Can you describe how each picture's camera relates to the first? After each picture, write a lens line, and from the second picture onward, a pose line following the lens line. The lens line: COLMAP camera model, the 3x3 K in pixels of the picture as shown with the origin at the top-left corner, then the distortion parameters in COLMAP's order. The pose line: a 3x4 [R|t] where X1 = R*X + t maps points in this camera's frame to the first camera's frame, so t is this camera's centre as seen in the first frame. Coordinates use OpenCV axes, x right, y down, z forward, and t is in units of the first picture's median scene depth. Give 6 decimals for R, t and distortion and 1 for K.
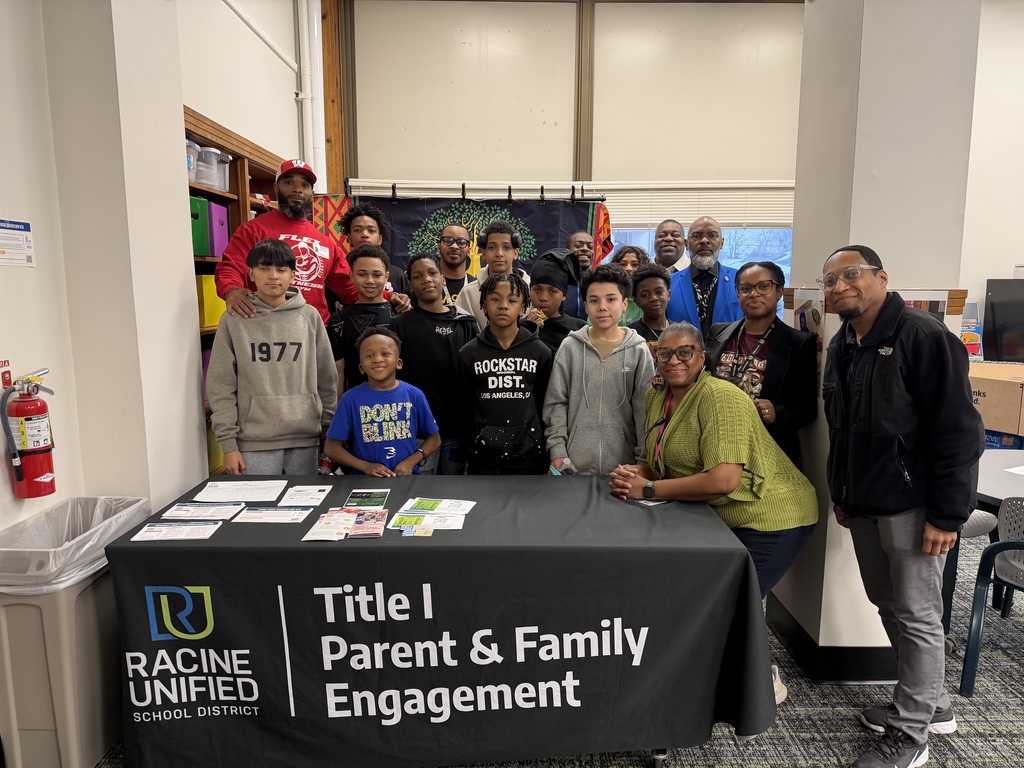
lens RADIAL K [[741.5, 0, 510.9], [0, 741.5, 436.8], [0, 0, 1]] dist [0.000074, 0.004520]
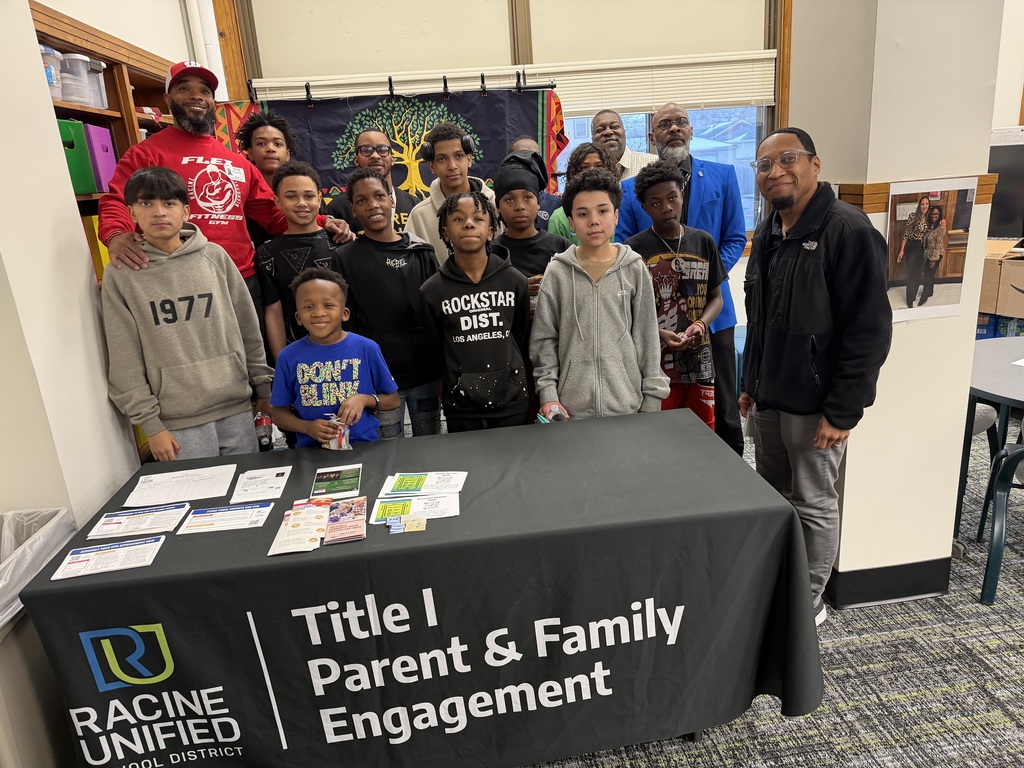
lens RADIAL K [[741.5, 0, 510.9], [0, 741.5, 436.8], [0, 0, 1]] dist [0.000074, 0.004520]
pose [[0.992461, -0.102500, 0.067197, -0.054224], [0.092724, 0.986465, 0.135238, -0.068855], [-0.080149, -0.127988, 0.988532, 0.175309]]
